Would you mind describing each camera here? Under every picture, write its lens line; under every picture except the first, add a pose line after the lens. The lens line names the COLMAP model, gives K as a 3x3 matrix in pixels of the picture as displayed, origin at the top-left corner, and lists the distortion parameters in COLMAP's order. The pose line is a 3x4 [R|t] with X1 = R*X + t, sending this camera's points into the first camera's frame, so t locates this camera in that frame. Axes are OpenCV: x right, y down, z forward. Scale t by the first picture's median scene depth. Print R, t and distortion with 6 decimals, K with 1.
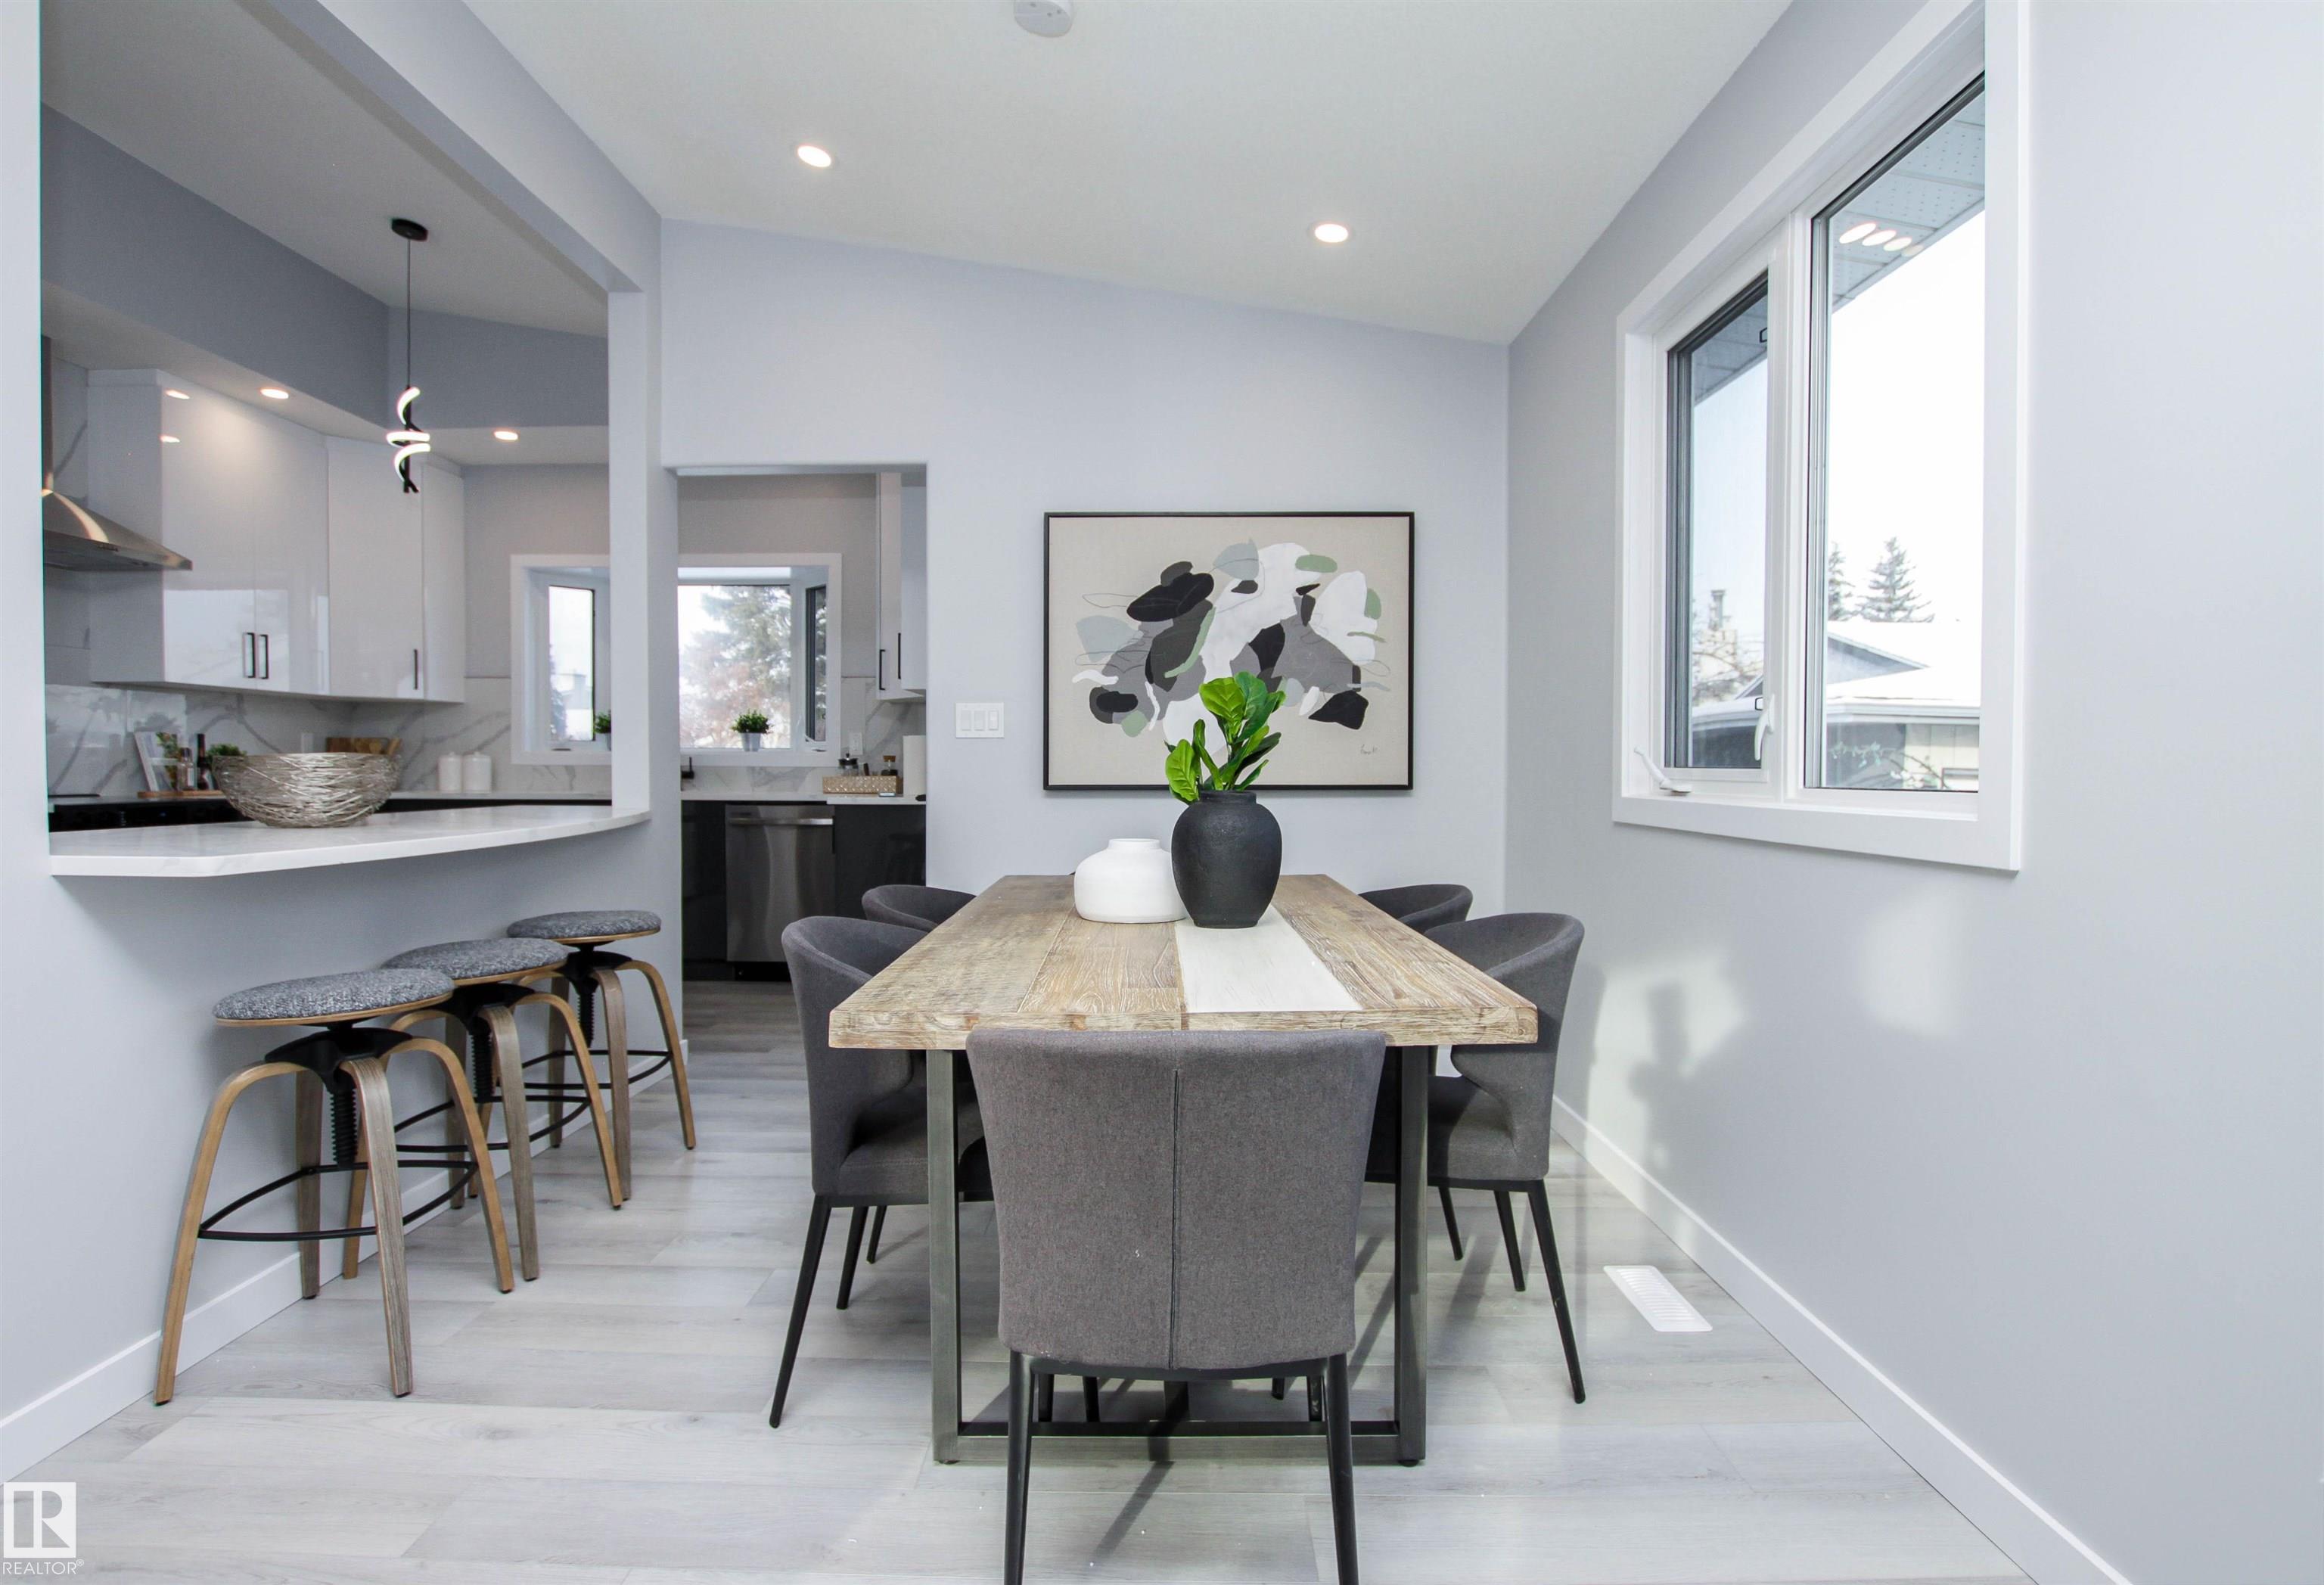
lens RADIAL K [[1174.6, 0, 1137.9], [0, 1174.6, 800.6], [0, 0, 1]] dist [-0.022864, 0.002351]
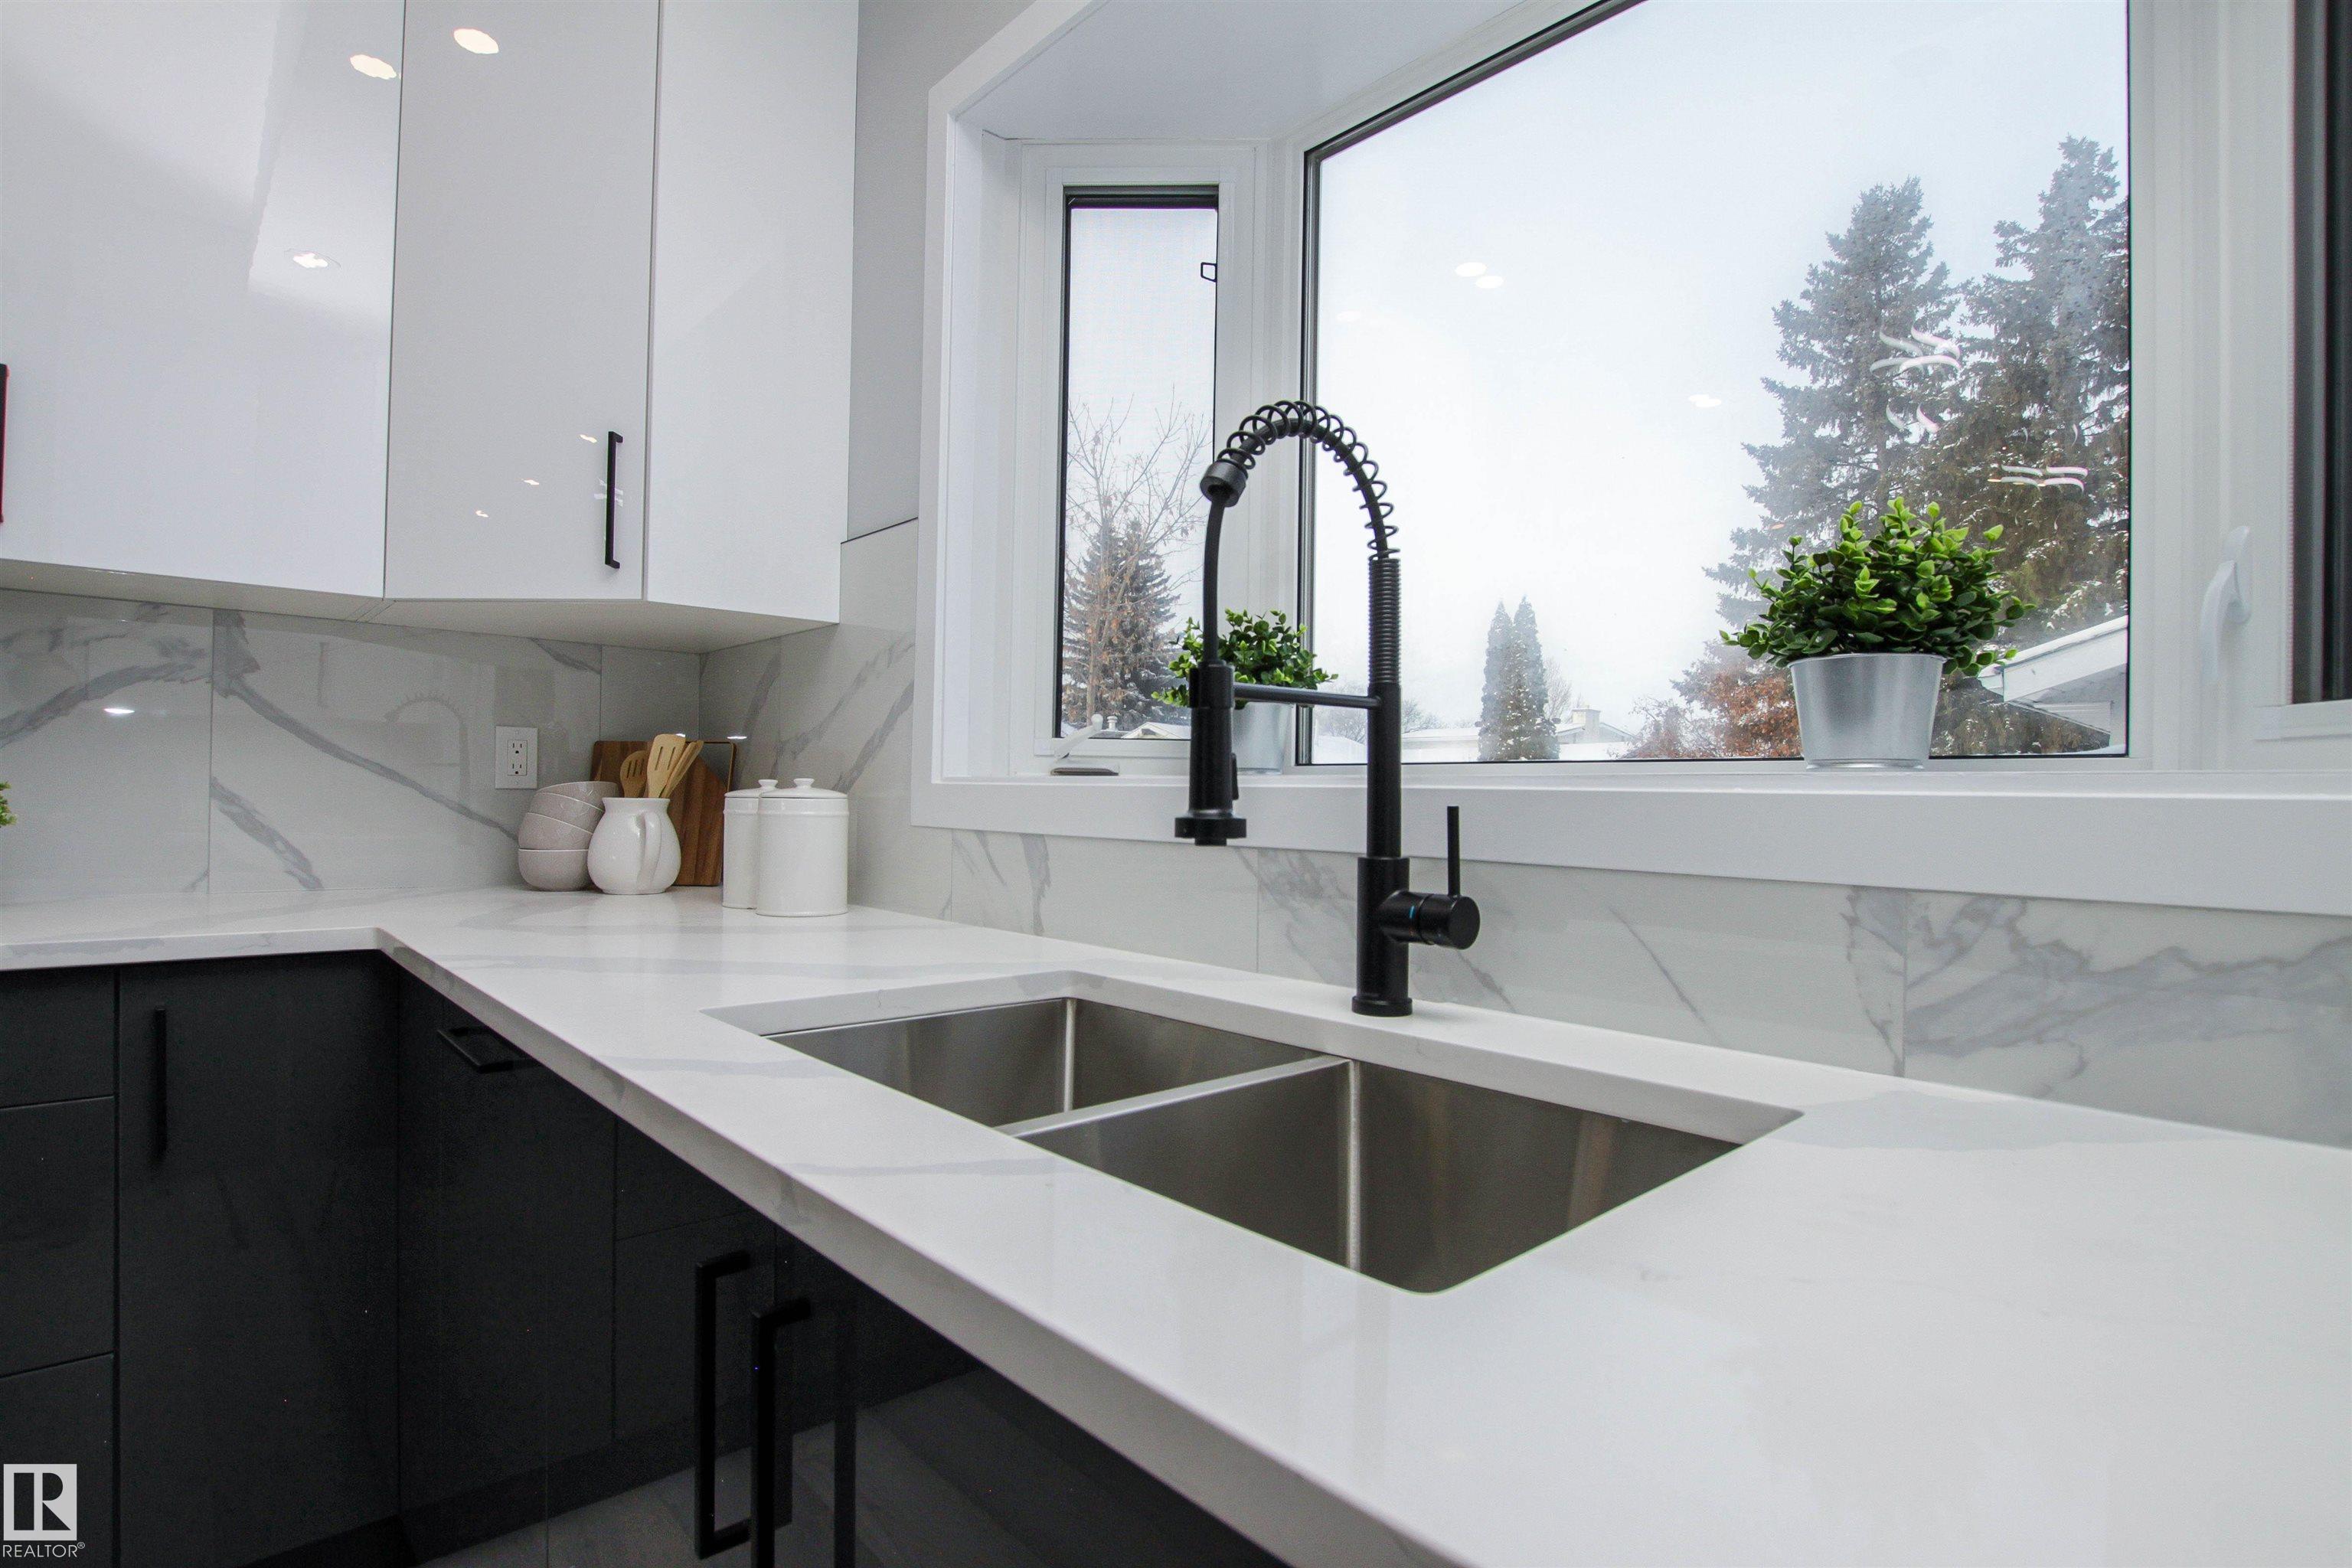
lens RADIAL K [[1169.0, 0, 1178.3], [0, 1169.0, 796.9], [0, 0, 1]] dist [-0.032253, 0.004473]
pose [[0.693895, 0.007317, -0.720039, -0.463357], [-0.033723, 0.999181, -0.022345, -0.053635], [0.719286, 0.039787, 0.693574, 1.360510]]
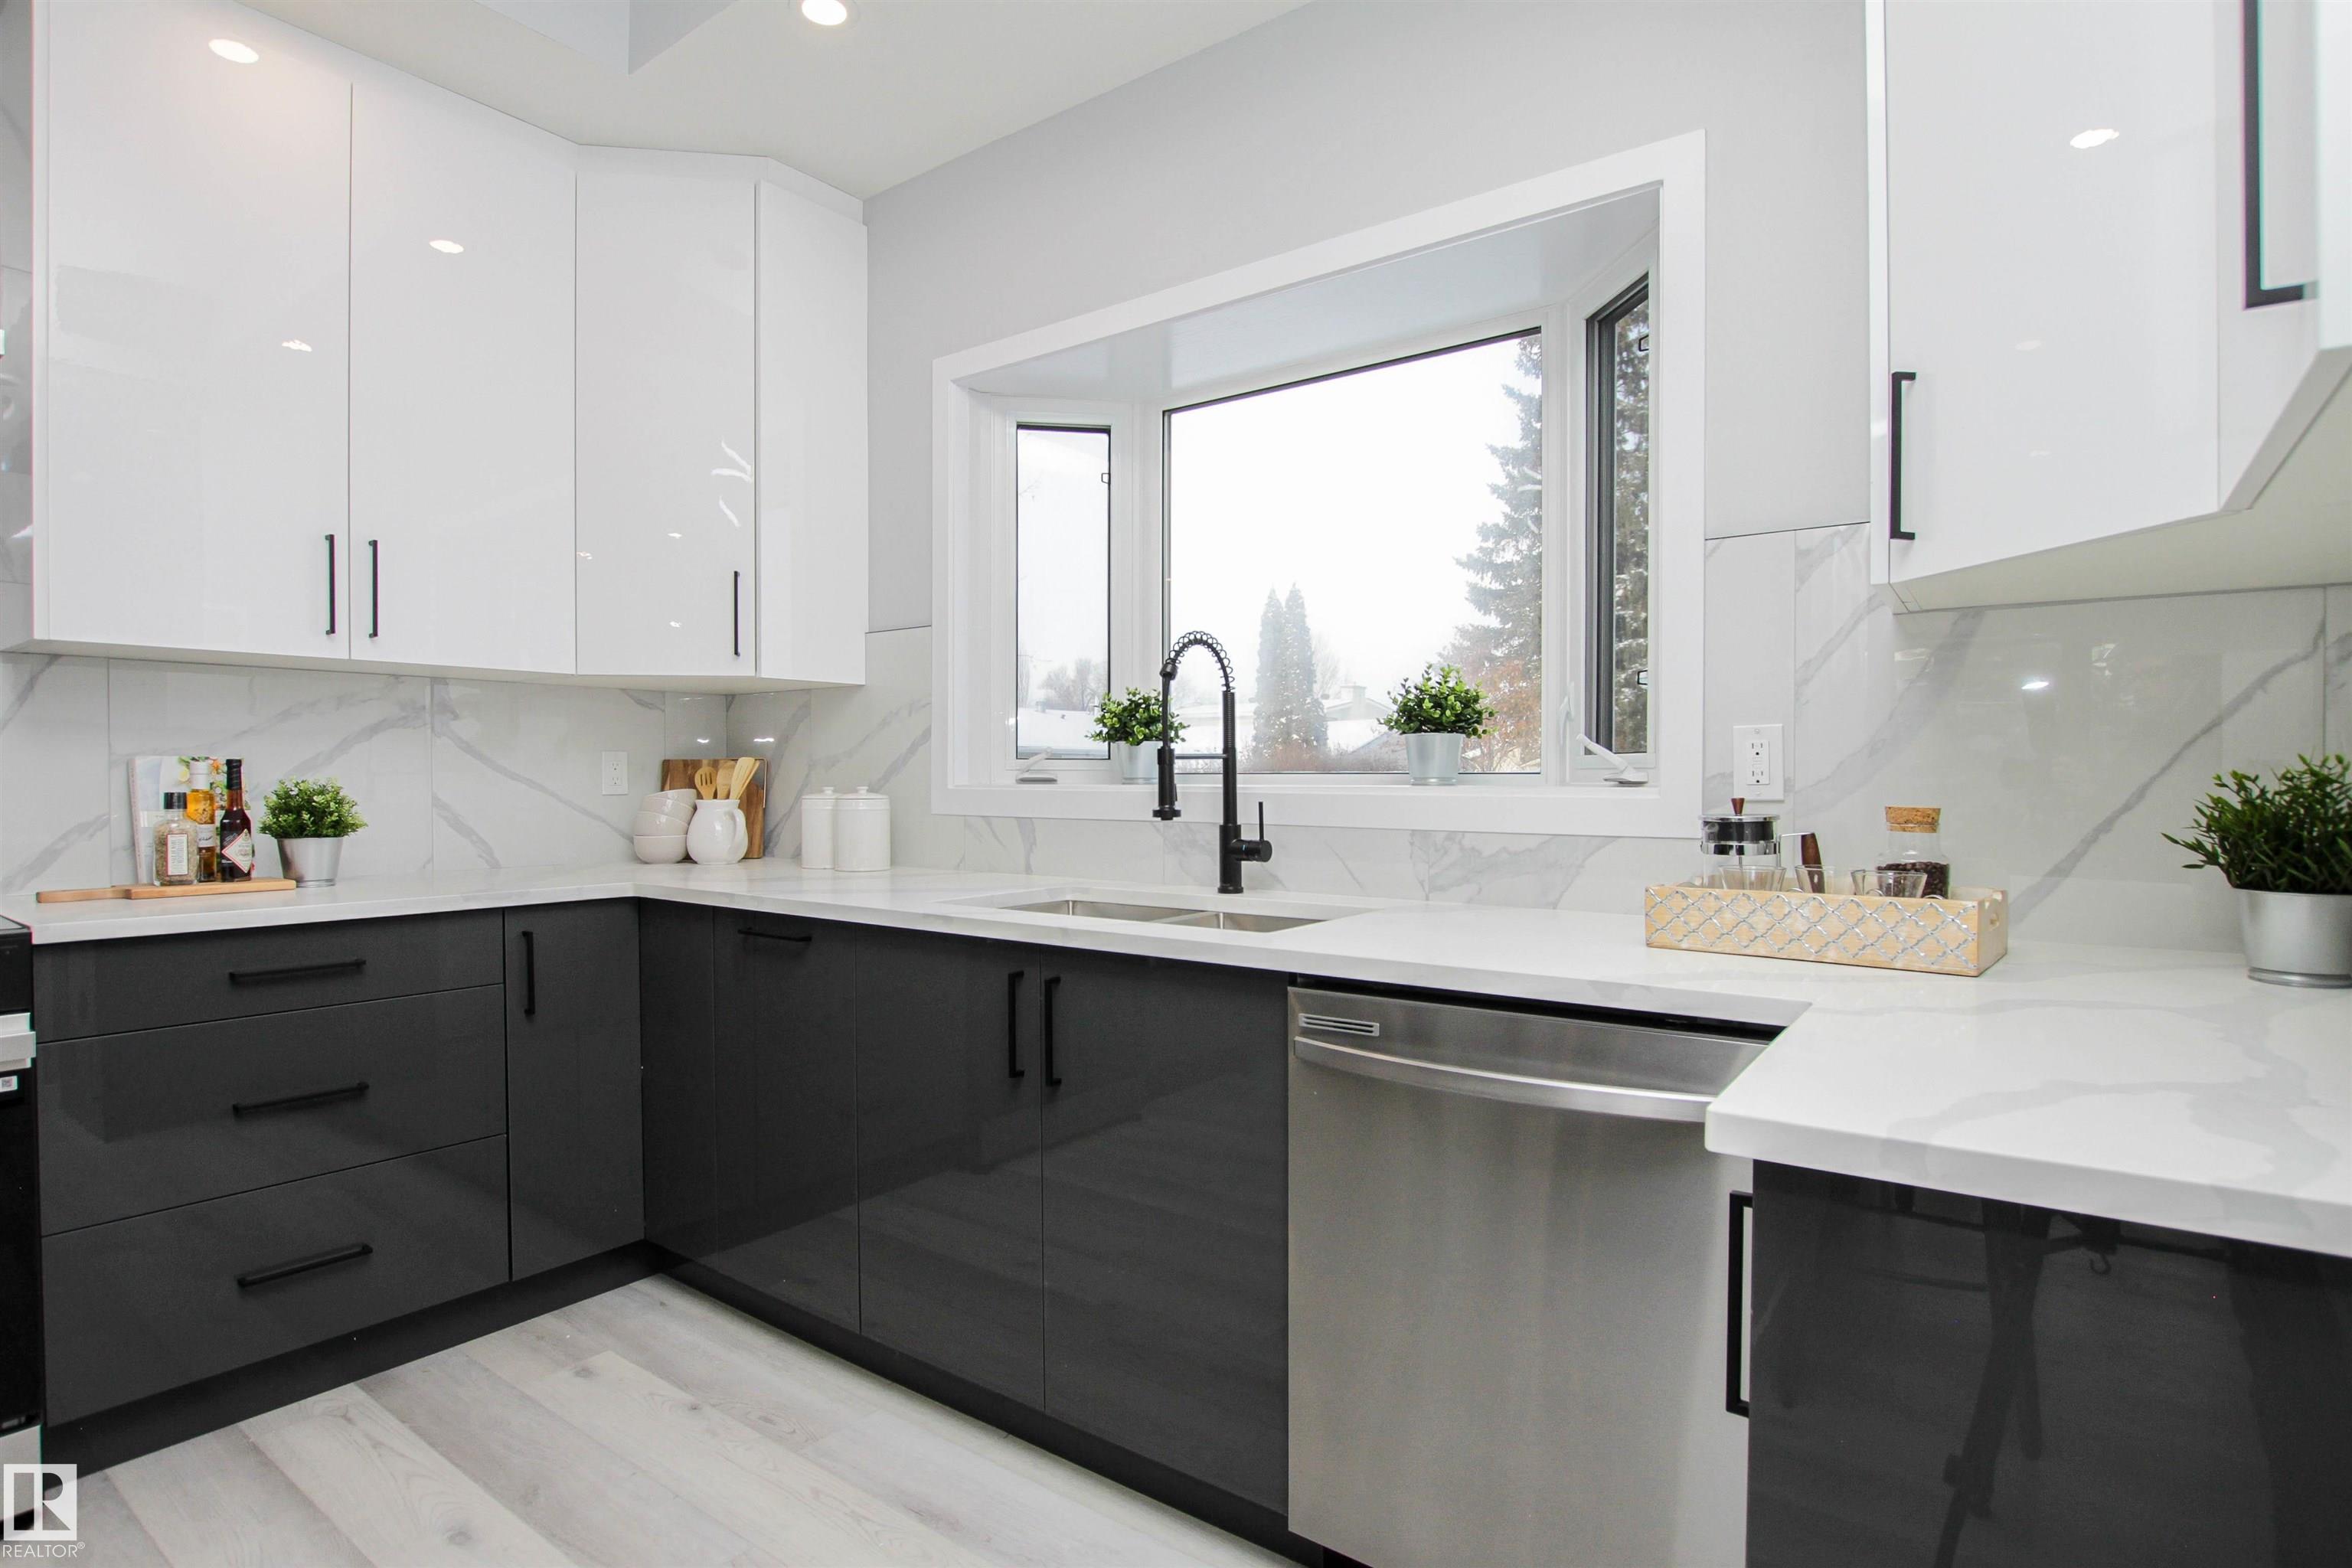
lens RADIAL K [[1169.0, 0, 1191.4], [0, 1169.0, 804.9], [0, 0, 1]] dist [-0.032253, 0.004473]
pose [[0.822387, 0.009852, -0.568843, -0.304176], [-0.012351, 0.999924, -0.000537, -0.056719], [0.568794, 0.007468, 0.822446, 1.085772]]
